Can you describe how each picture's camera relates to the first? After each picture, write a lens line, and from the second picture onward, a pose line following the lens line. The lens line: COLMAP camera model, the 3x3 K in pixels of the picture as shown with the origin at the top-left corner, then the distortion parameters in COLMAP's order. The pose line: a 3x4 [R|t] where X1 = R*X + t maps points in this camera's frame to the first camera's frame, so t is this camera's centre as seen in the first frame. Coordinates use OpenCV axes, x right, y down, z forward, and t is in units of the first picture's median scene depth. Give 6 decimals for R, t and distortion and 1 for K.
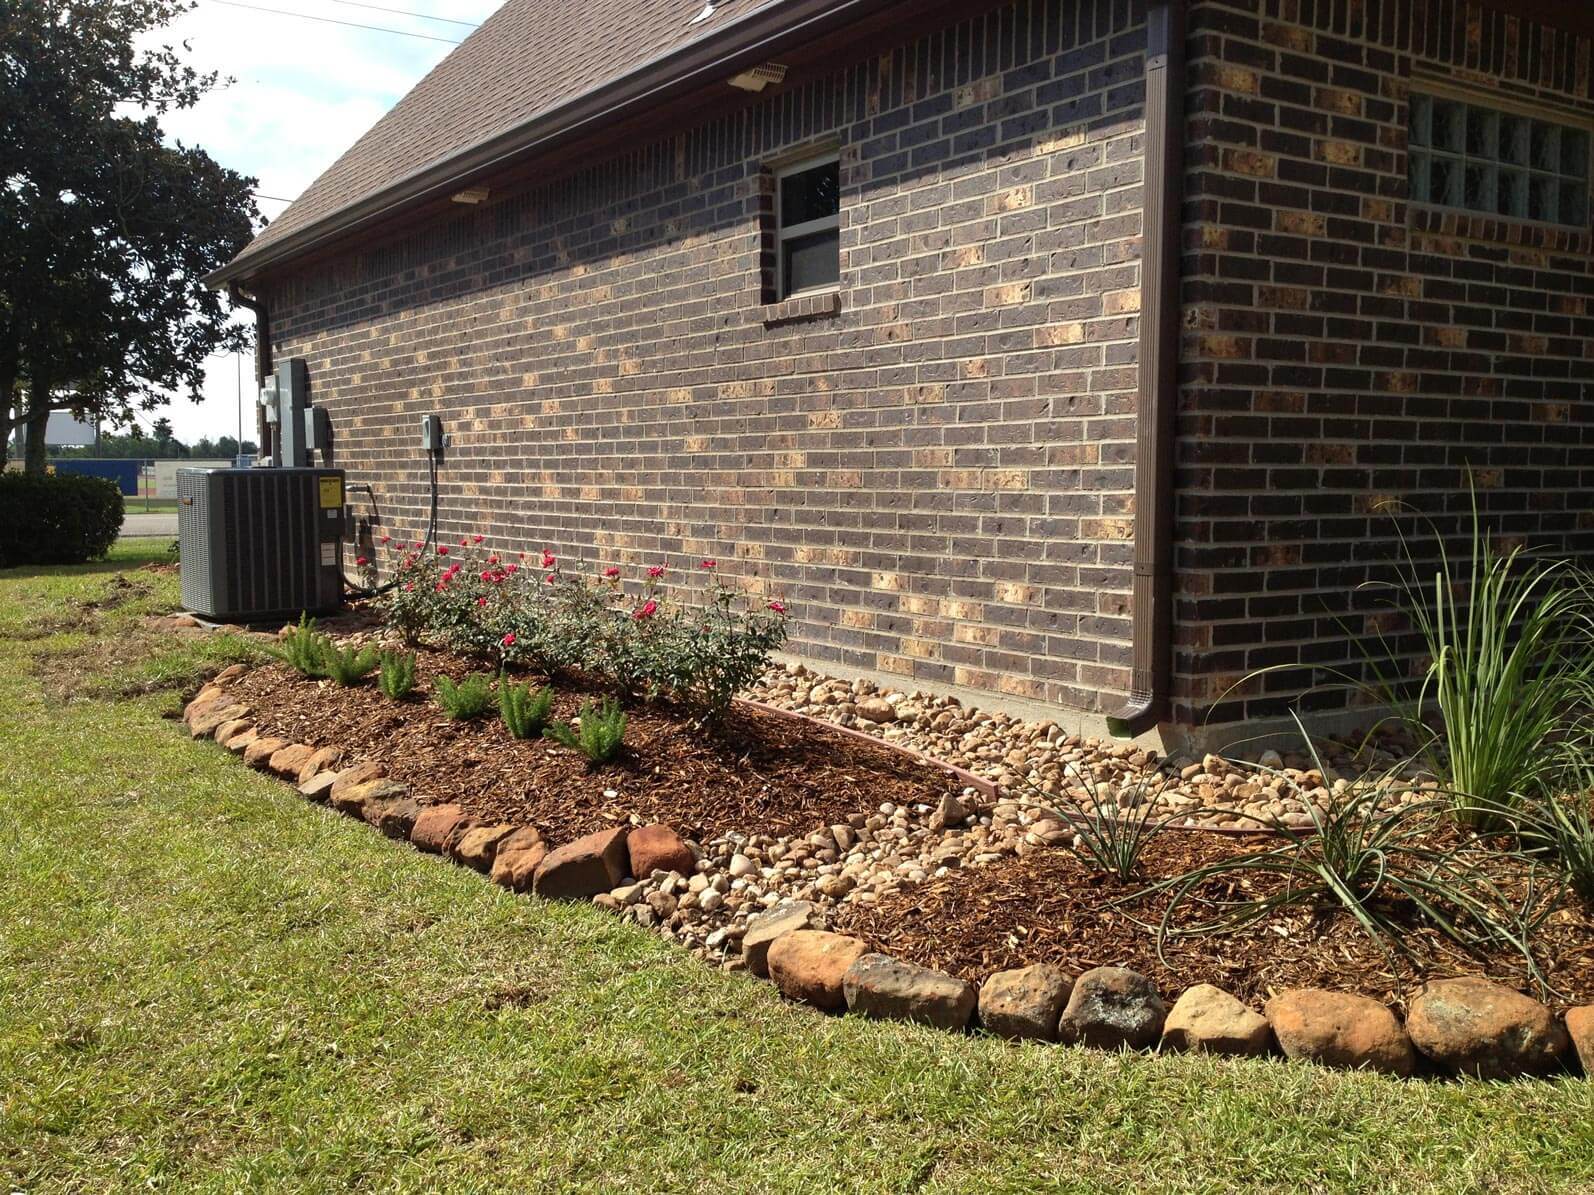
lens RADIAL K [[1522.2, 0, 797.0], [0, 1522.2, 597.5], [0, 0, 1]] dist [0.092173, -0.202877]
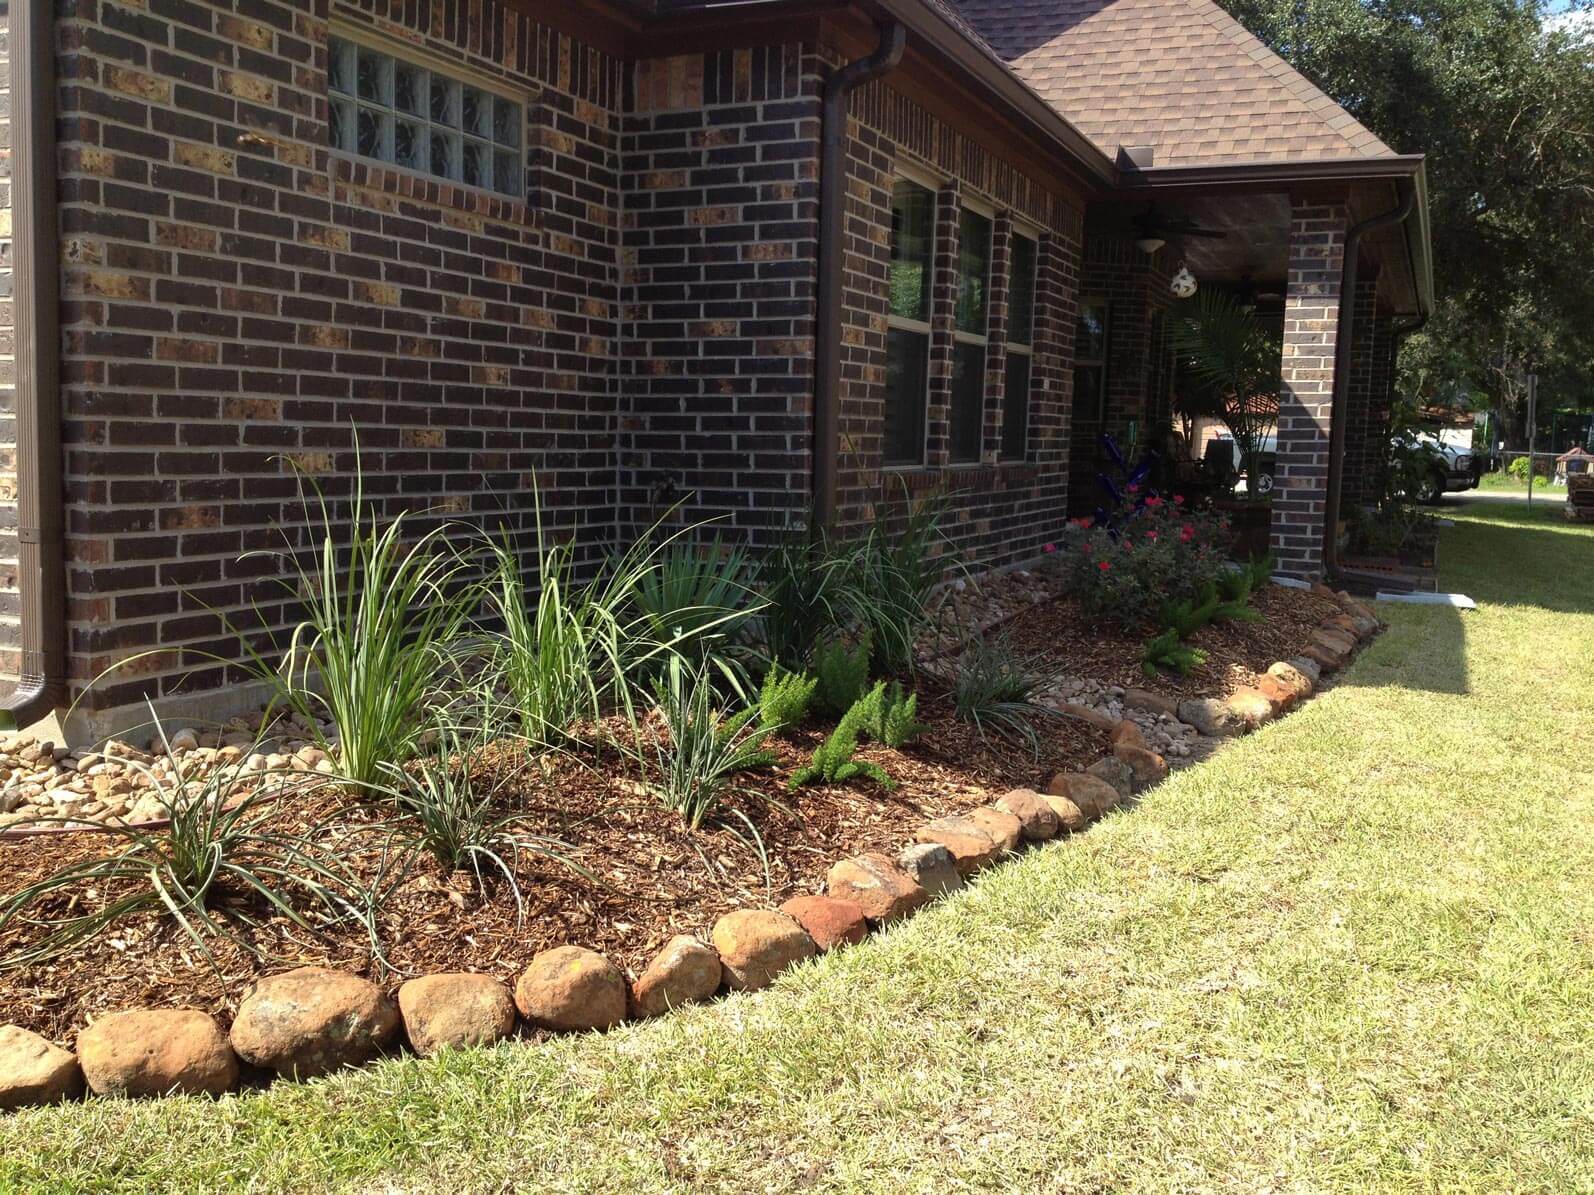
lens RADIAL K [[1522.2, 0, 797.0], [0, 1522.2, 597.5], [0, 0, 1]] dist [0.092173, -0.202877]
pose [[0.833569, -0.041005, 0.550891, 0.108572], [0.023620, 0.998975, 0.038618, -0.006731], [-0.551910, -0.019179, 0.833683, 0.027589]]
